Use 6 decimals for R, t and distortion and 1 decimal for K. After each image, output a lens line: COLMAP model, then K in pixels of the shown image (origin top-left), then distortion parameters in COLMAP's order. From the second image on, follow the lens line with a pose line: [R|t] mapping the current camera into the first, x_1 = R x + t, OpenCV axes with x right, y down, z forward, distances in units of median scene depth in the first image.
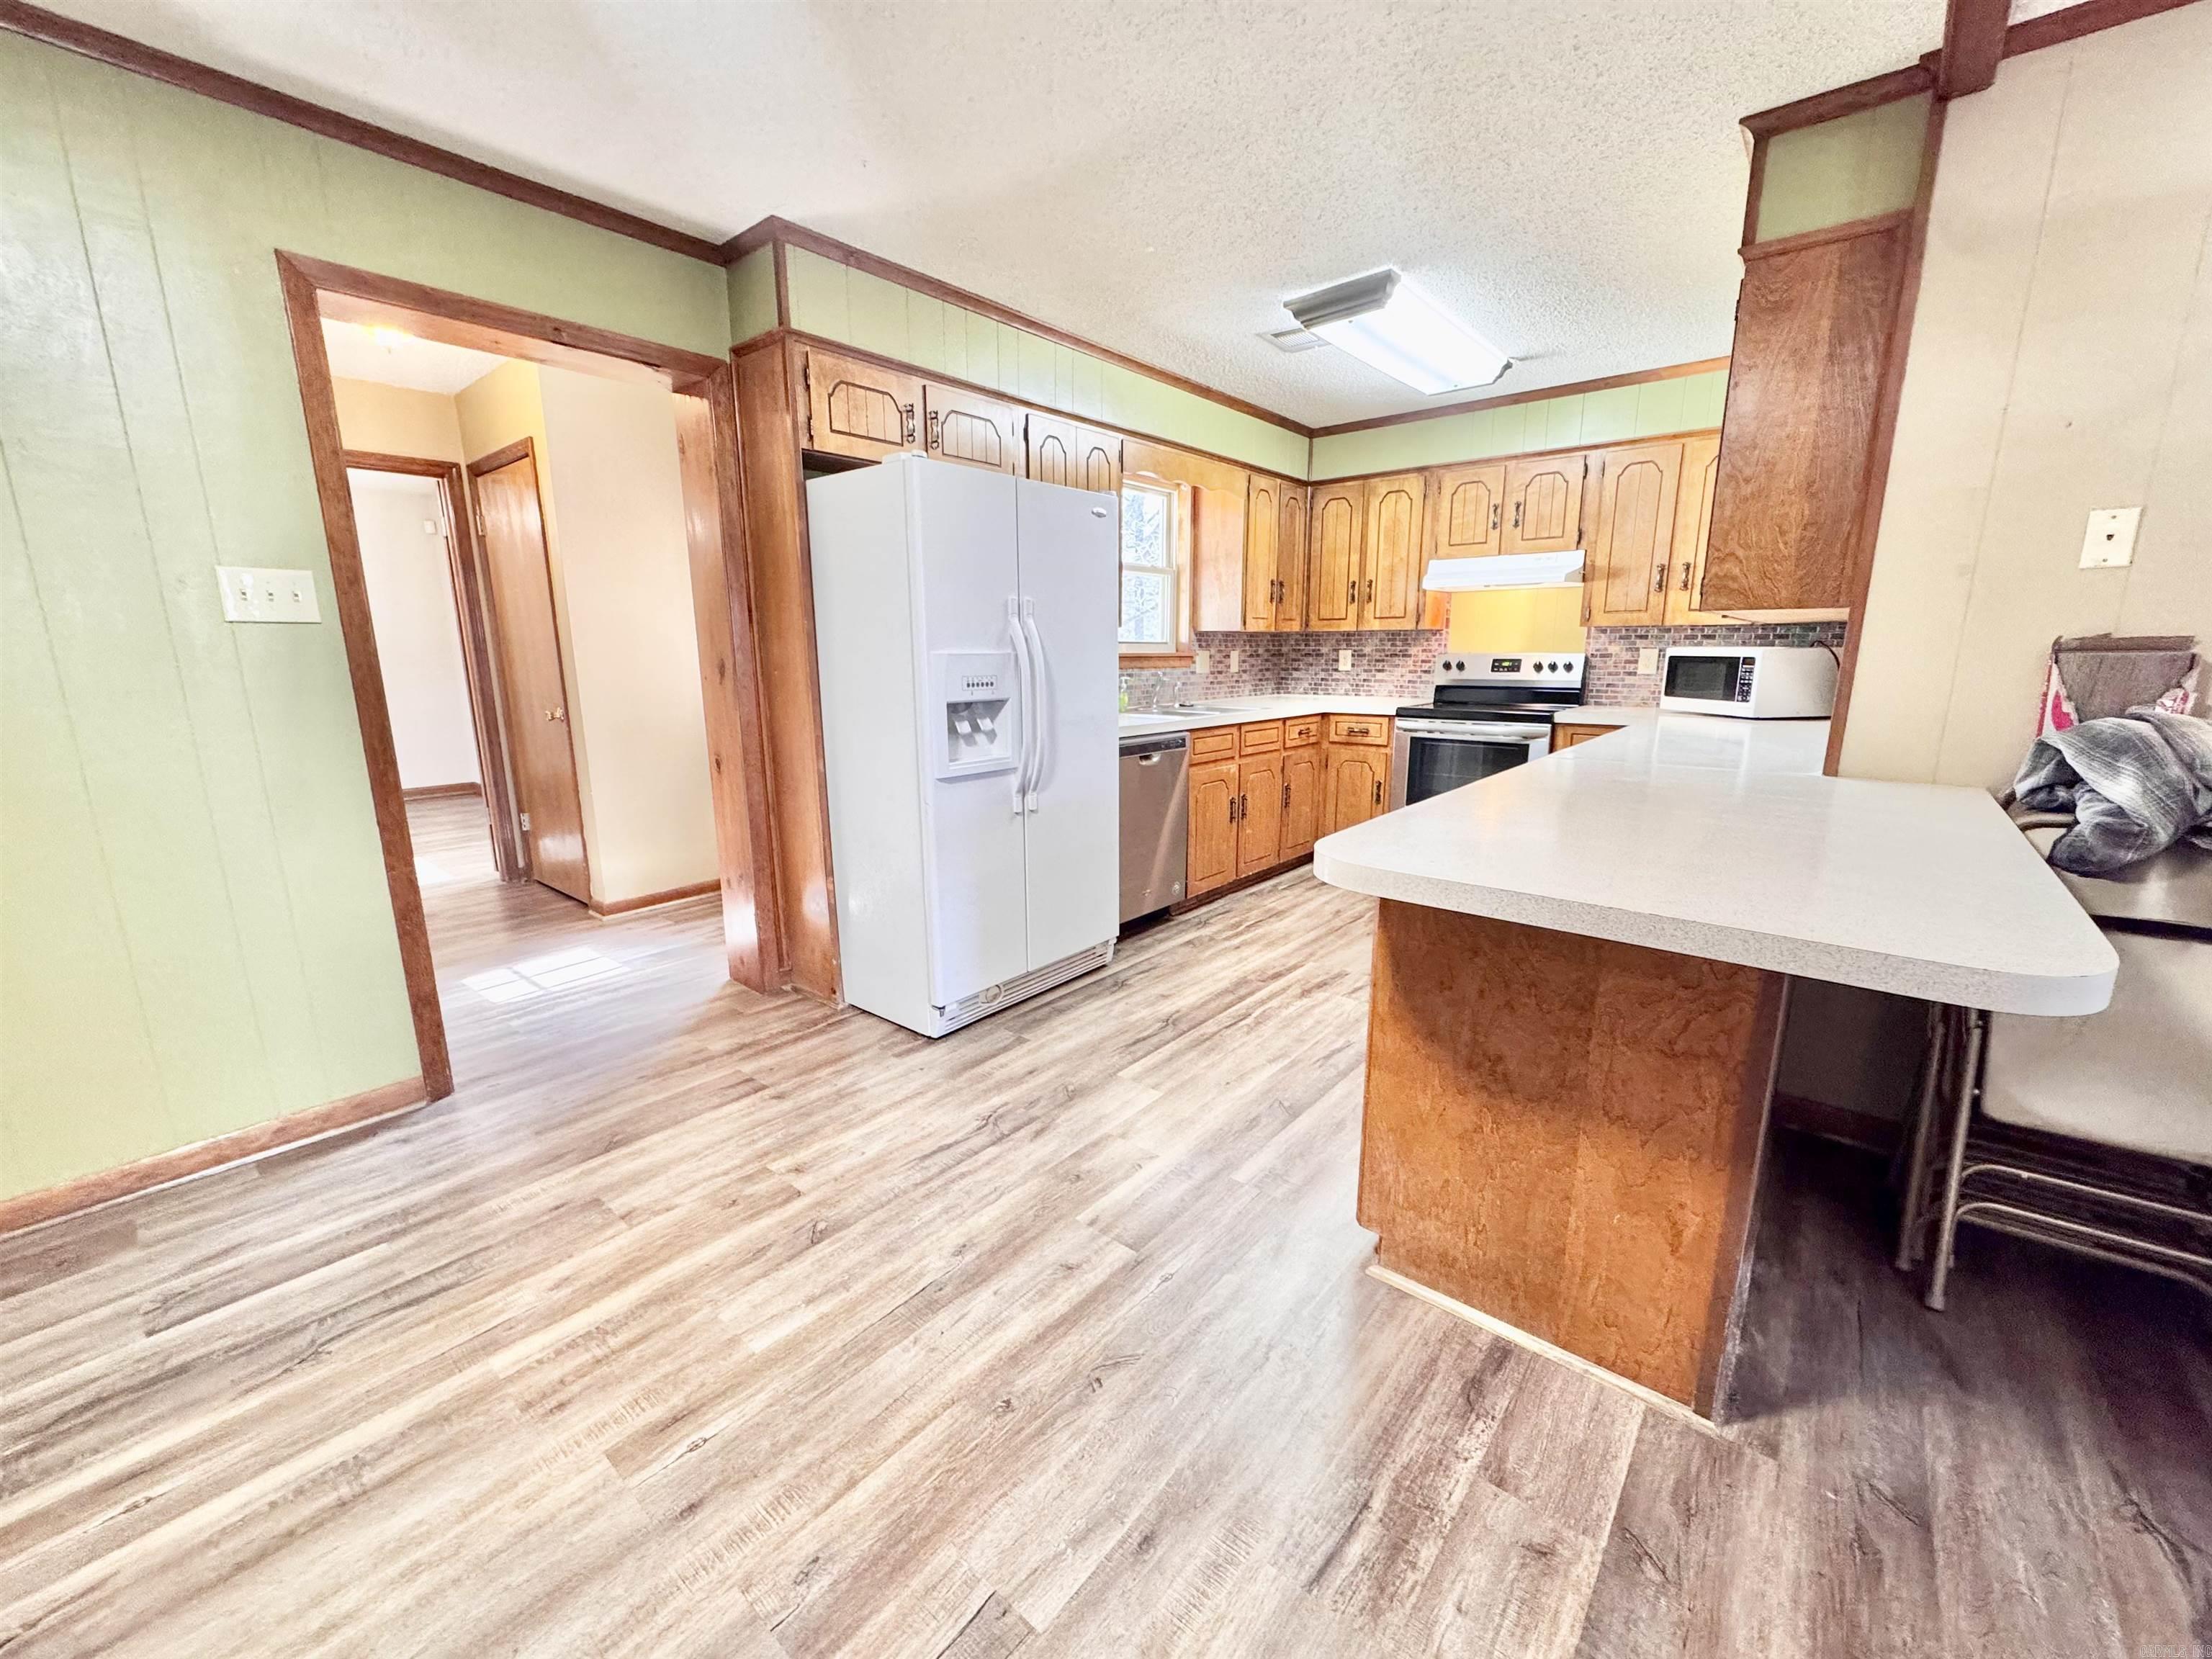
lens RADIAL K [[883.5, 0, 1107.2], [0, 883.5, 830.2], [0, 0, 1]] dist [-0.002467, -0.000333]
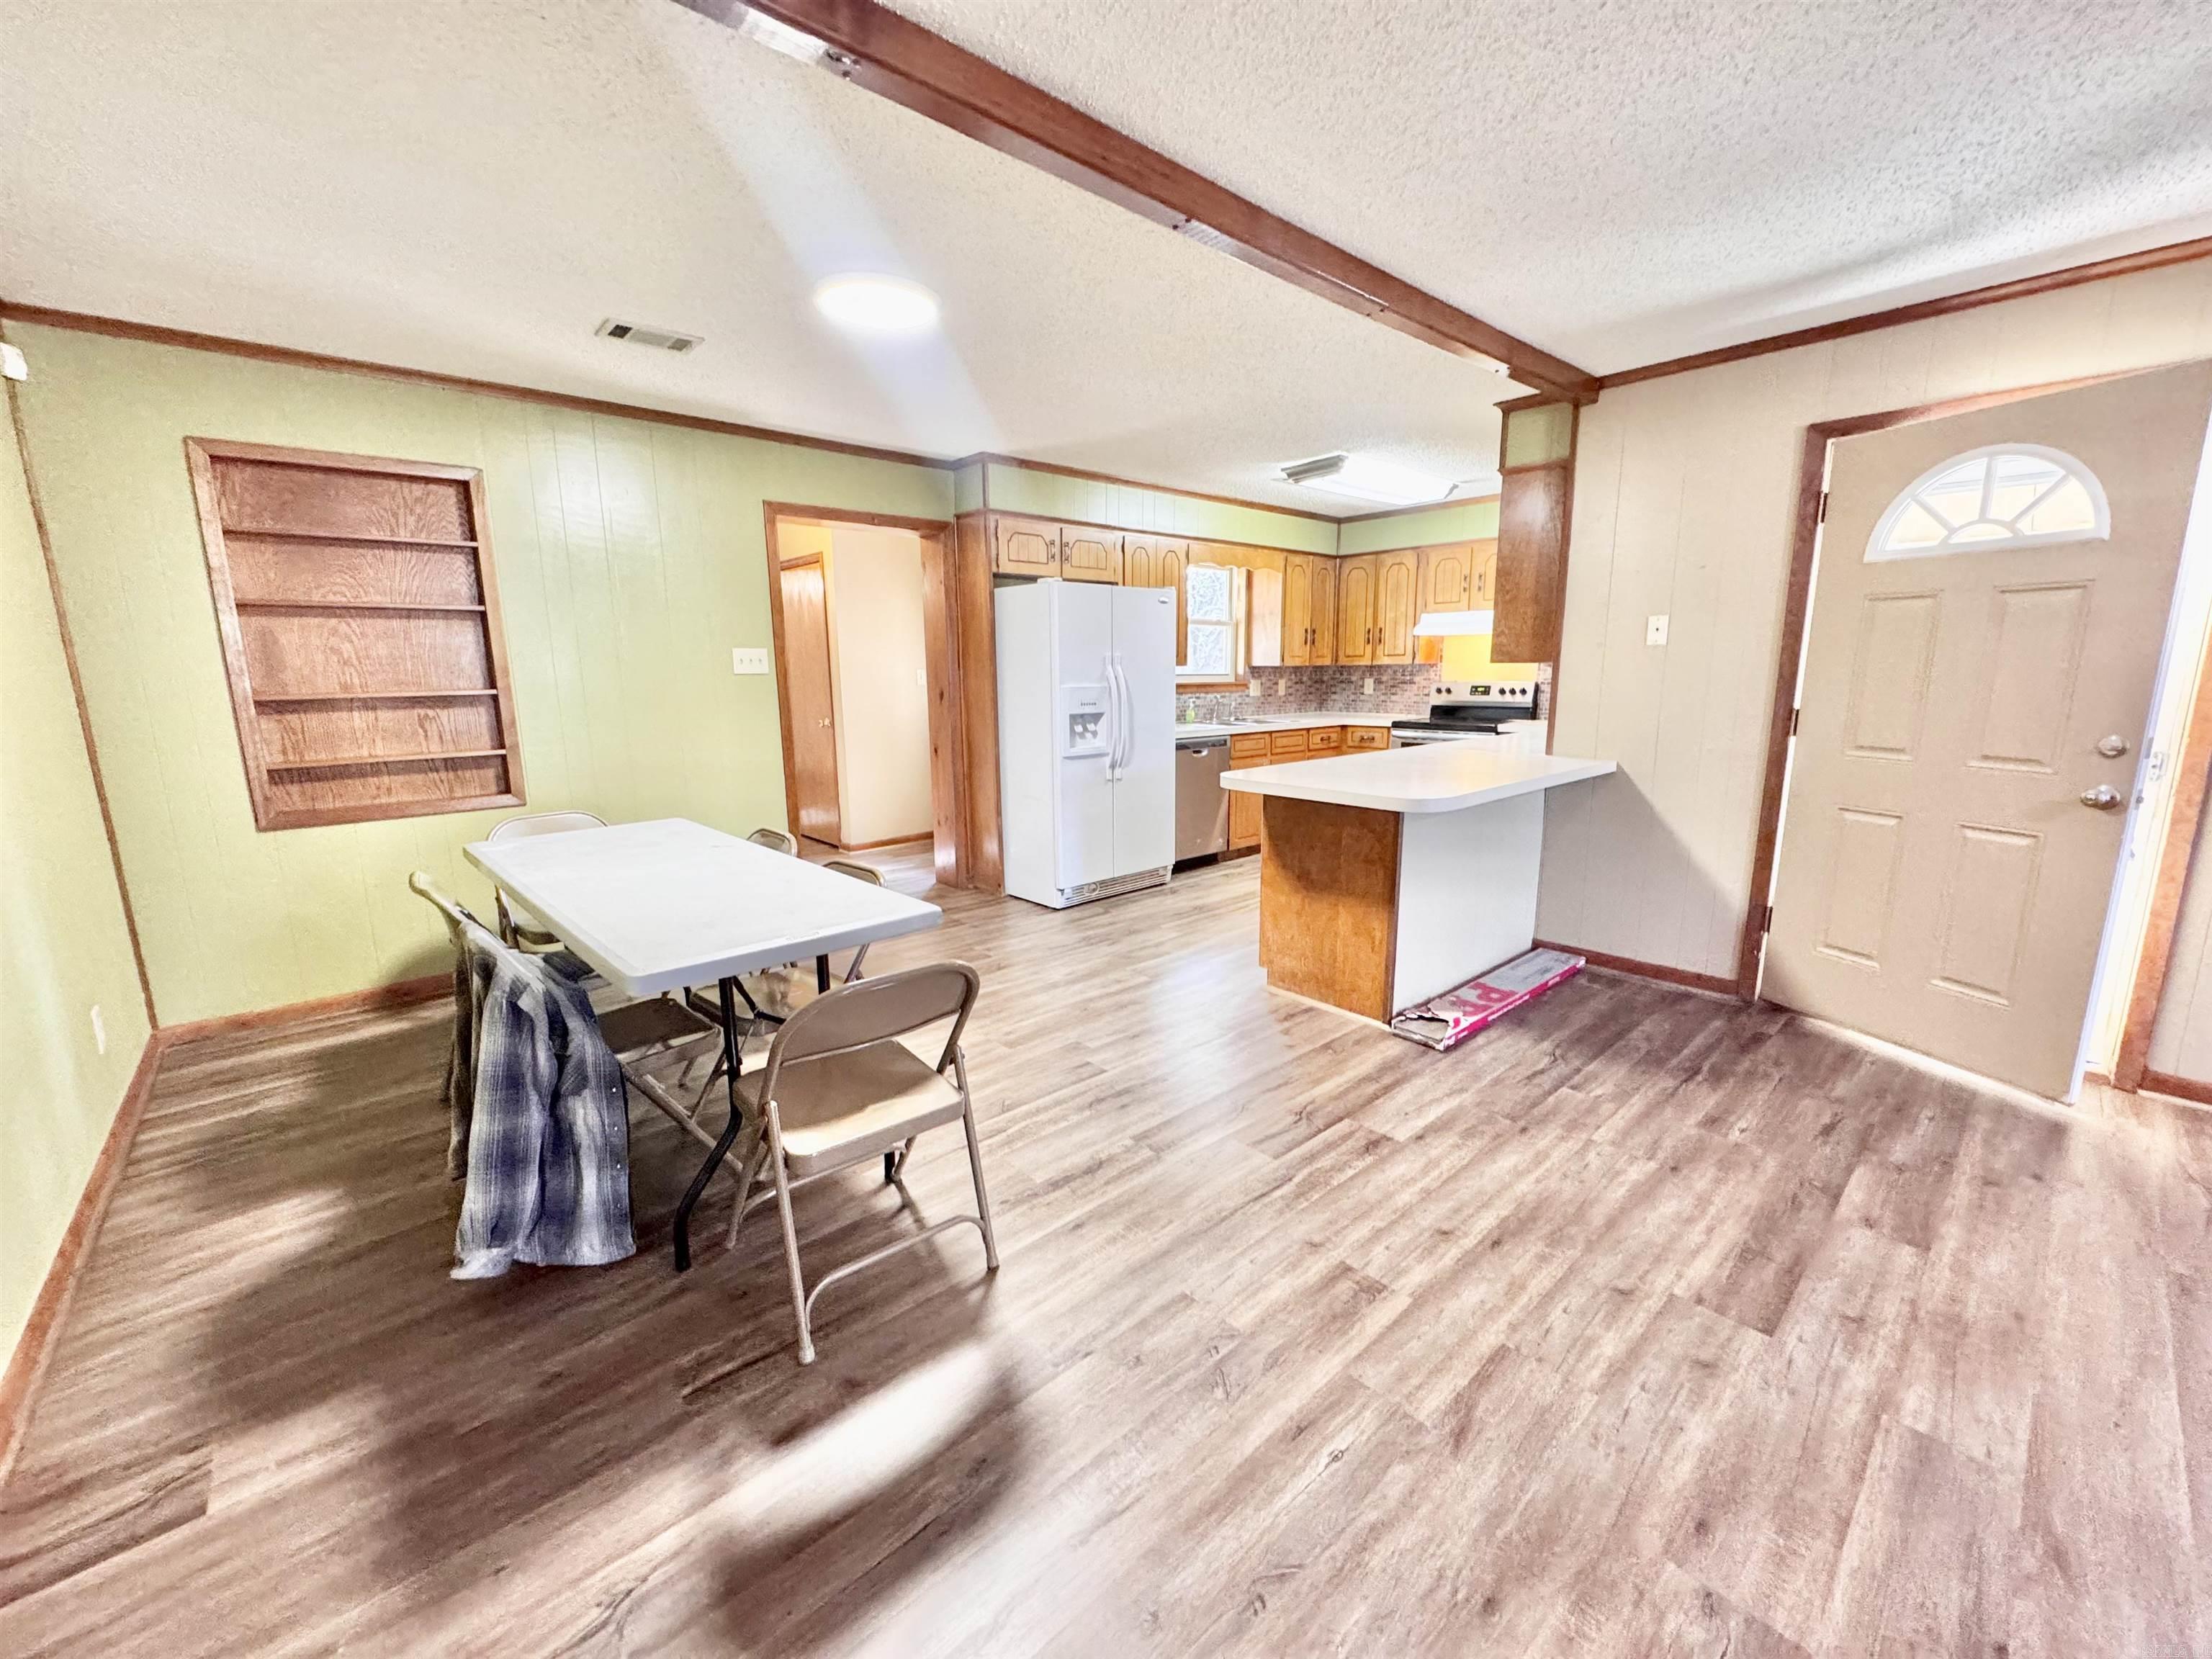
lens RADIAL K [[883.5, 0, 1107.2], [0, 883.5, 830.2], [0, 0, 1]] dist [-0.002467, -0.000333]
pose [[0.990112, 0.021296, -0.138653, 0.128520], [-0.024273, 0.999509, -0.019816, 0.108179], [0.138163, 0.022985, 0.990143, -0.658771]]
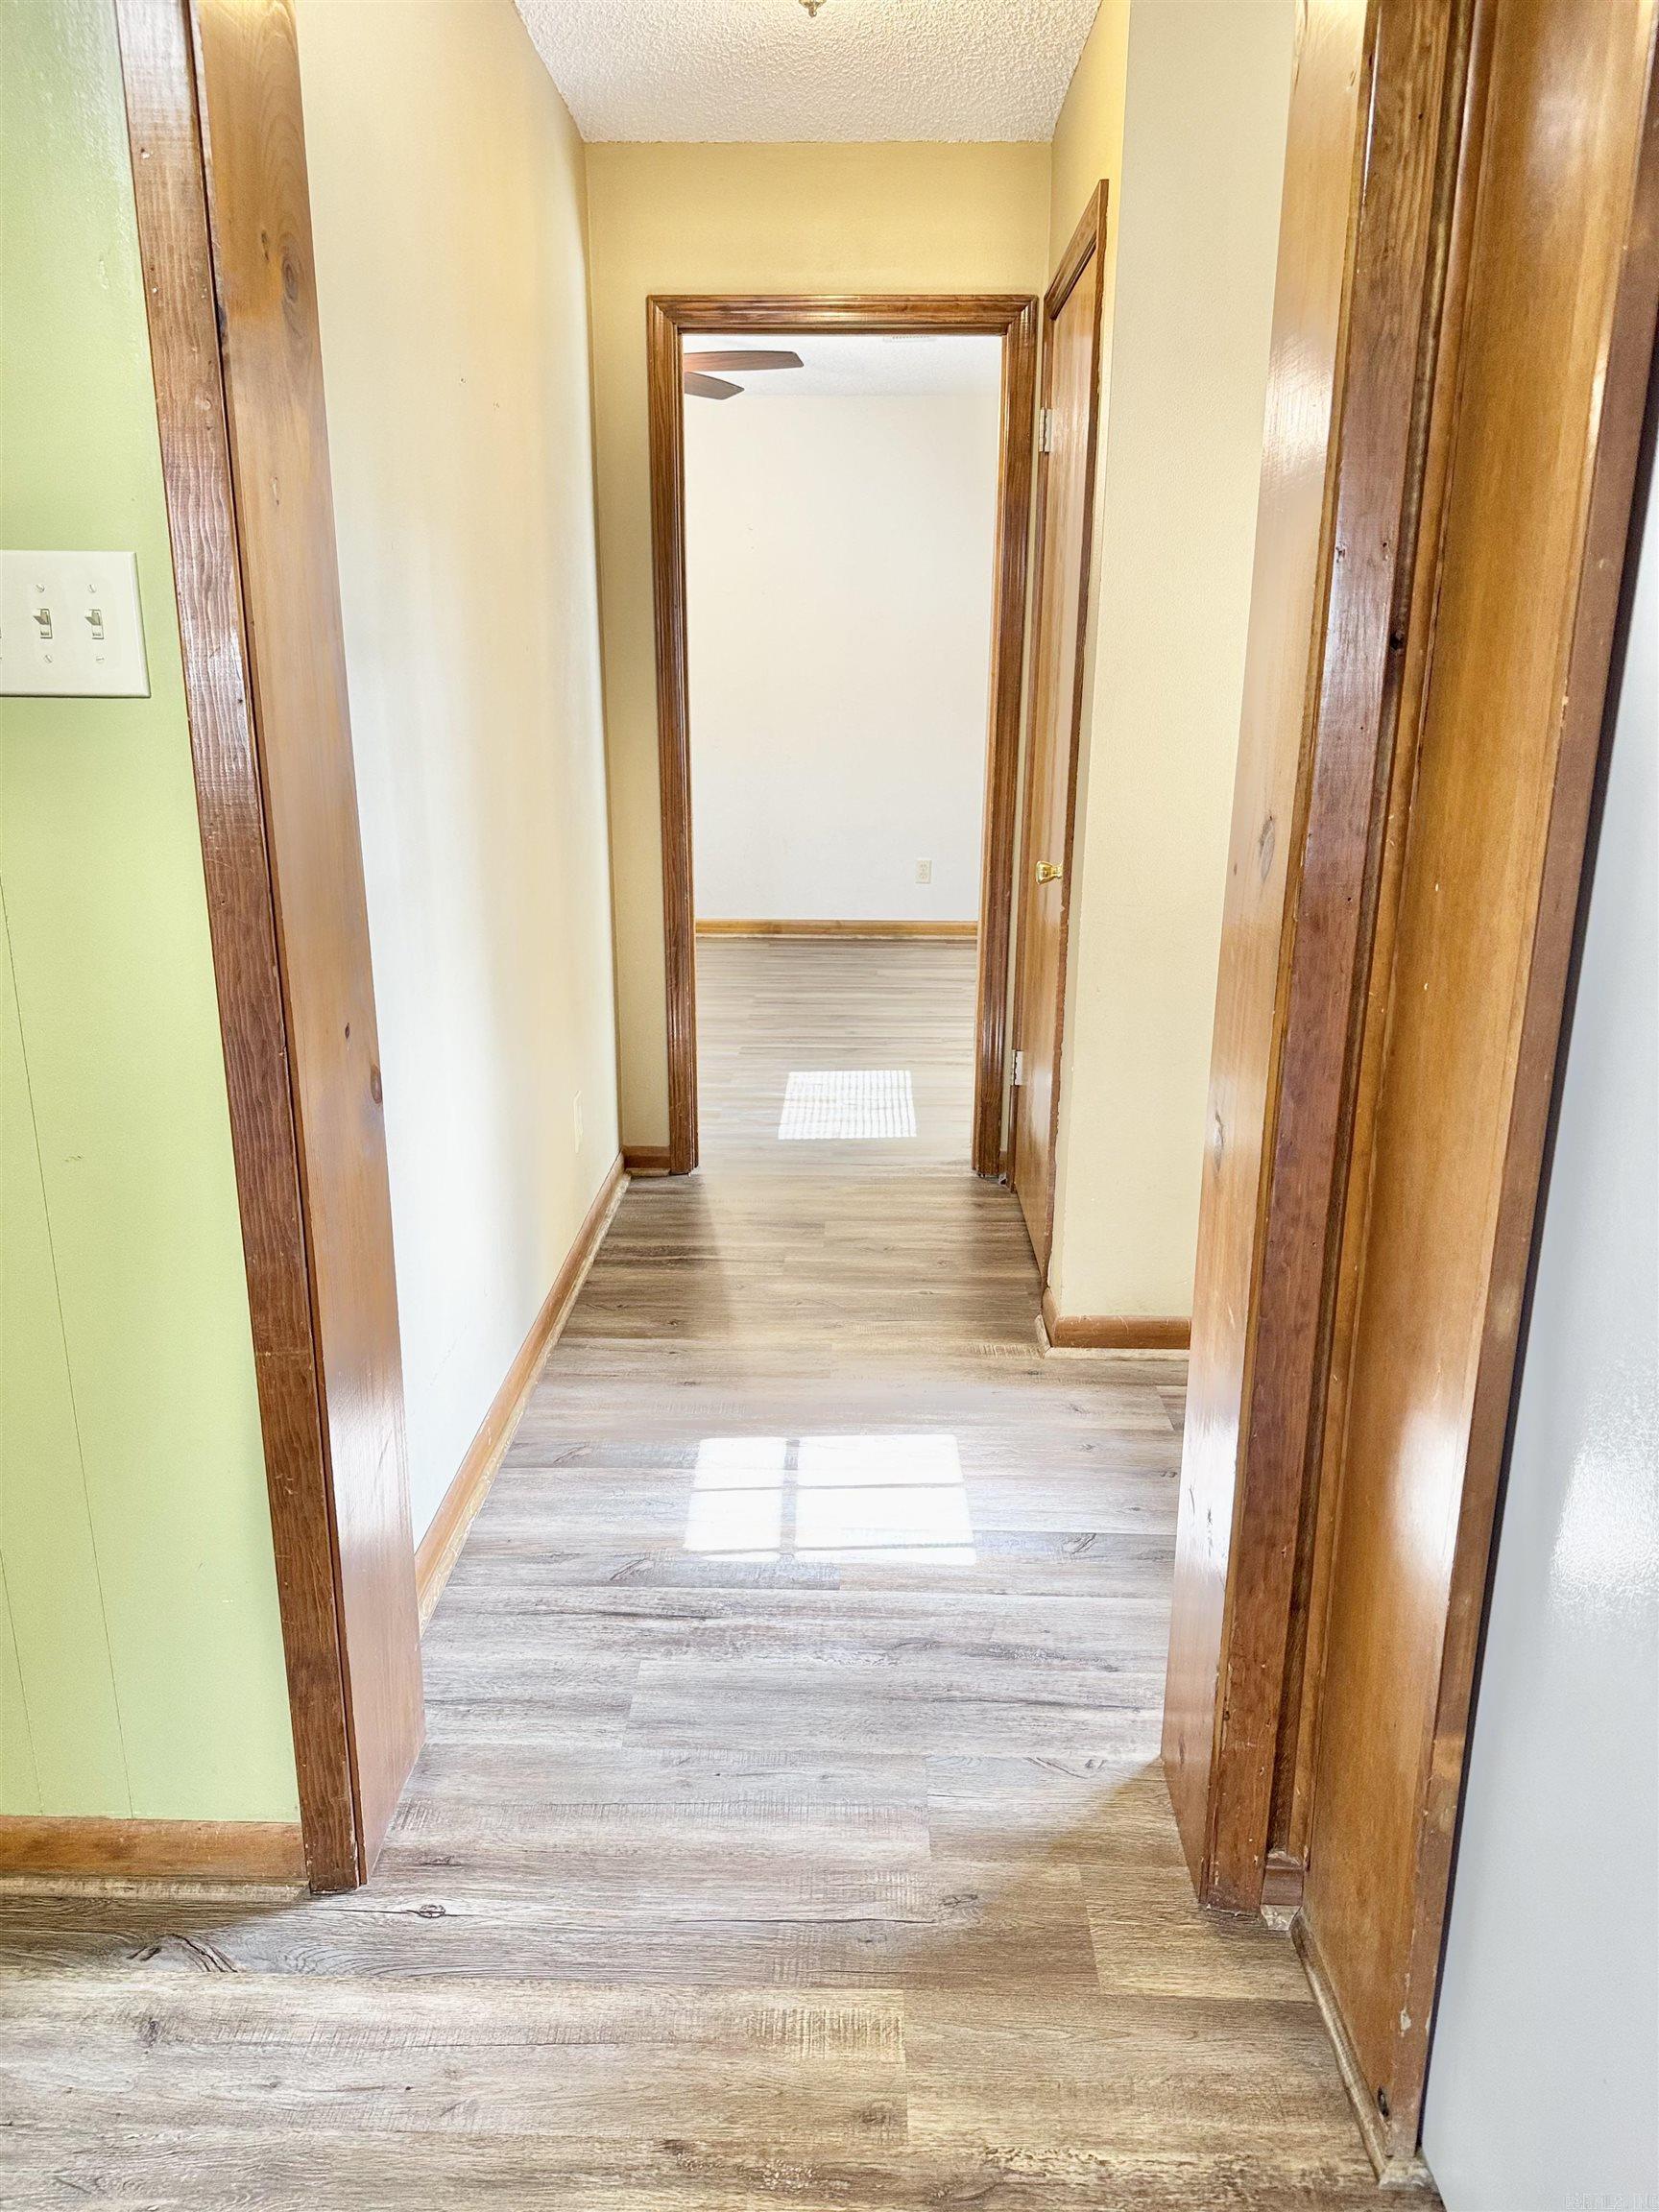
lens RADIAL K [[1554.8, 0, 829.5], [0, 1554.8, 1106.0], [0, 0, 1]] dist [-0.002070, -0.004194]
pose [[0.627196, 0.225088, -0.745628, -0.138816], [-0.167574, 0.973908, 0.153043, -0.155999], [0.760621, 0.028960, 0.648550, 0.581787]]
